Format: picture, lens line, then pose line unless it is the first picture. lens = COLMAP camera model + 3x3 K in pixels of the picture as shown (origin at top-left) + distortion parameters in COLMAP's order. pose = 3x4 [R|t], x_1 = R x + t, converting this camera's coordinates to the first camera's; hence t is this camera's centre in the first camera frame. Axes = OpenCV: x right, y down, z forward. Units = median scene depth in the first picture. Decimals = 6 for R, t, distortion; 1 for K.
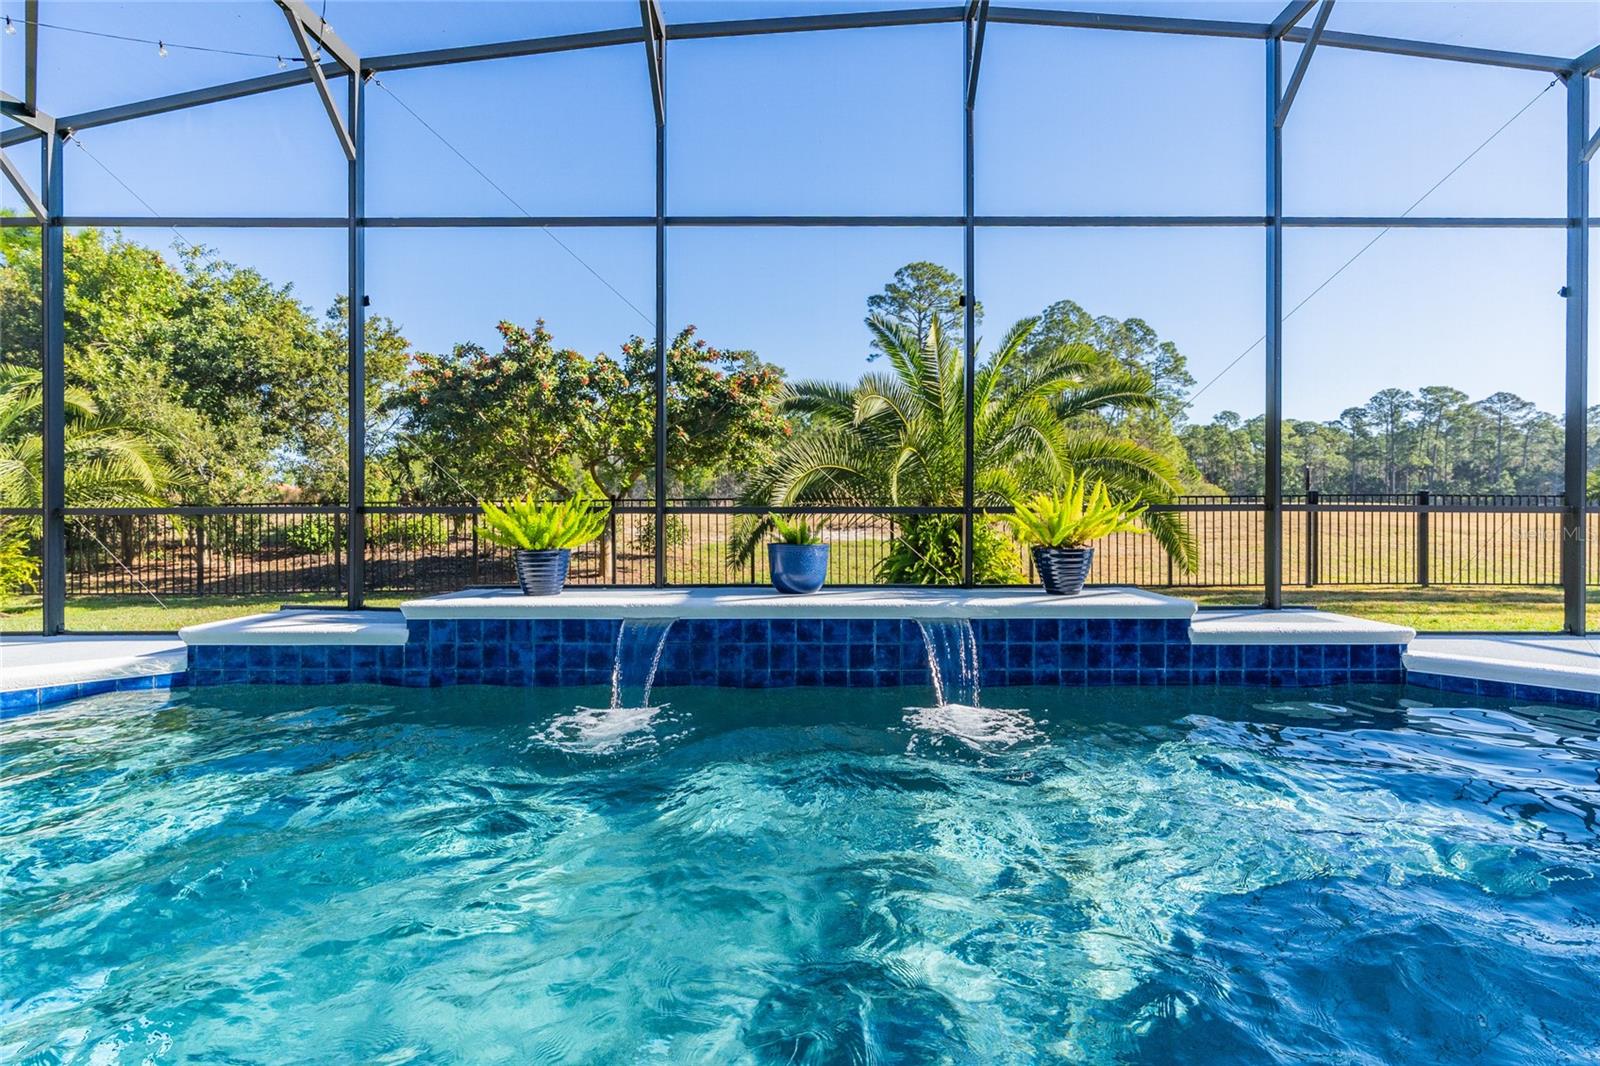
lens RADIAL K [[735.8, 0, 821.0], [0, 735.8, 526.8], [0, 0, 1]] dist [-0.015351, 0.006102]
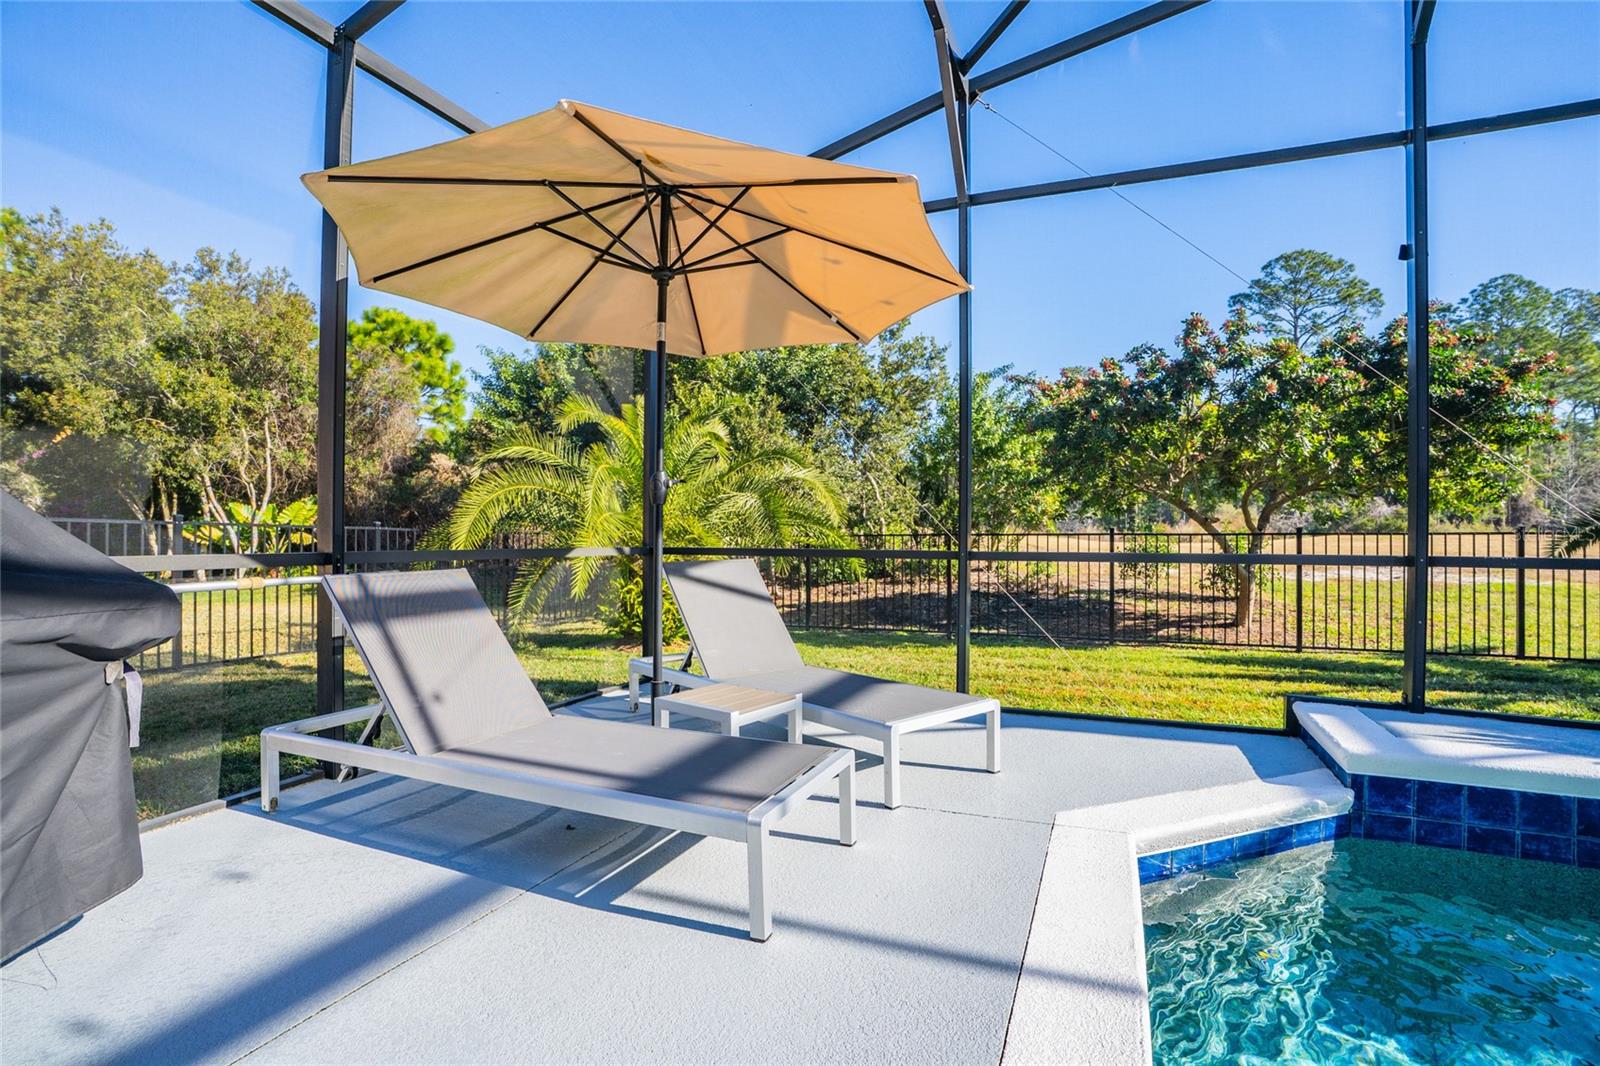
lens RADIAL K [[735.8, 0, 805.5], [0, 735.8, 532.5], [0, 0, 1]] dist [-0.015351, 0.006102]
pose [[0.917348, 0.007491, -0.398015, -0.484057], [-0.019155, 0.999495, -0.025338, -0.012426], [0.397624, 0.030868, 0.917029, 0.091525]]
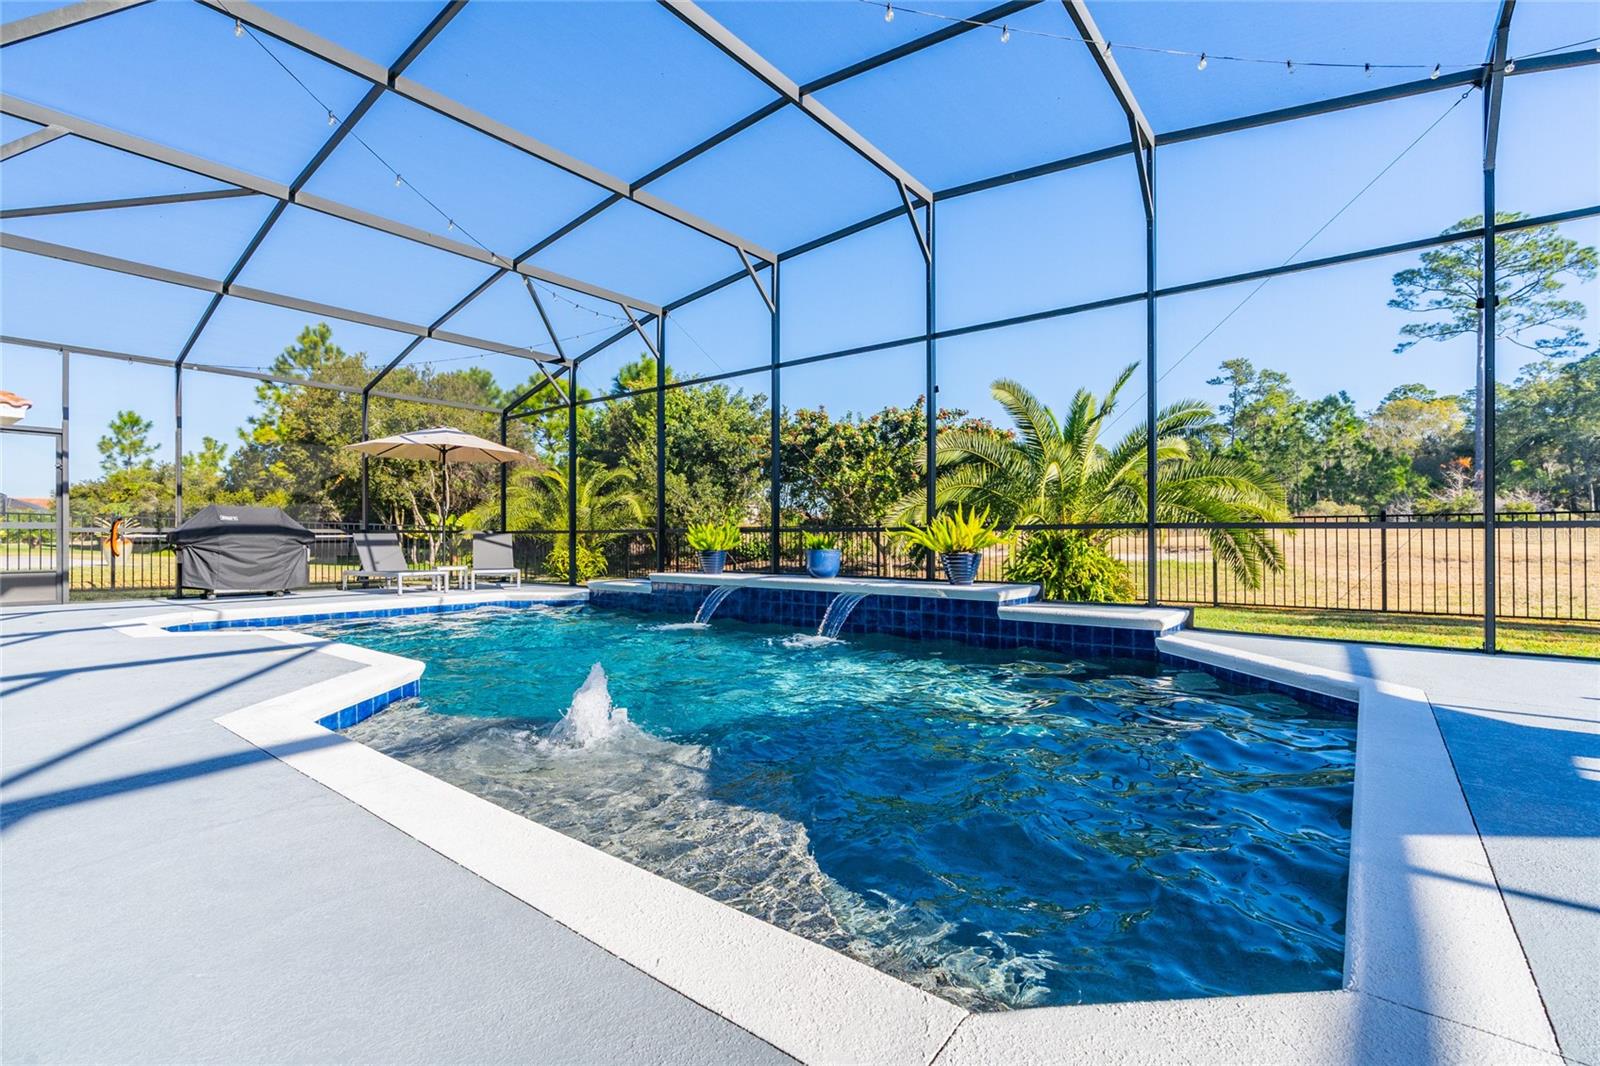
lens RADIAL K [[735.8, 0, 813.4], [0, 735.8, 527.5], [0, 0, 1]] dist [-0.015351, 0.006102]
pose [[0.789621, -0.007559, -0.613548, 0.505557], [-0.015249, 0.999374, -0.031938, 0.013940], [0.613405, 0.034575, 0.789011, -0.178100]]
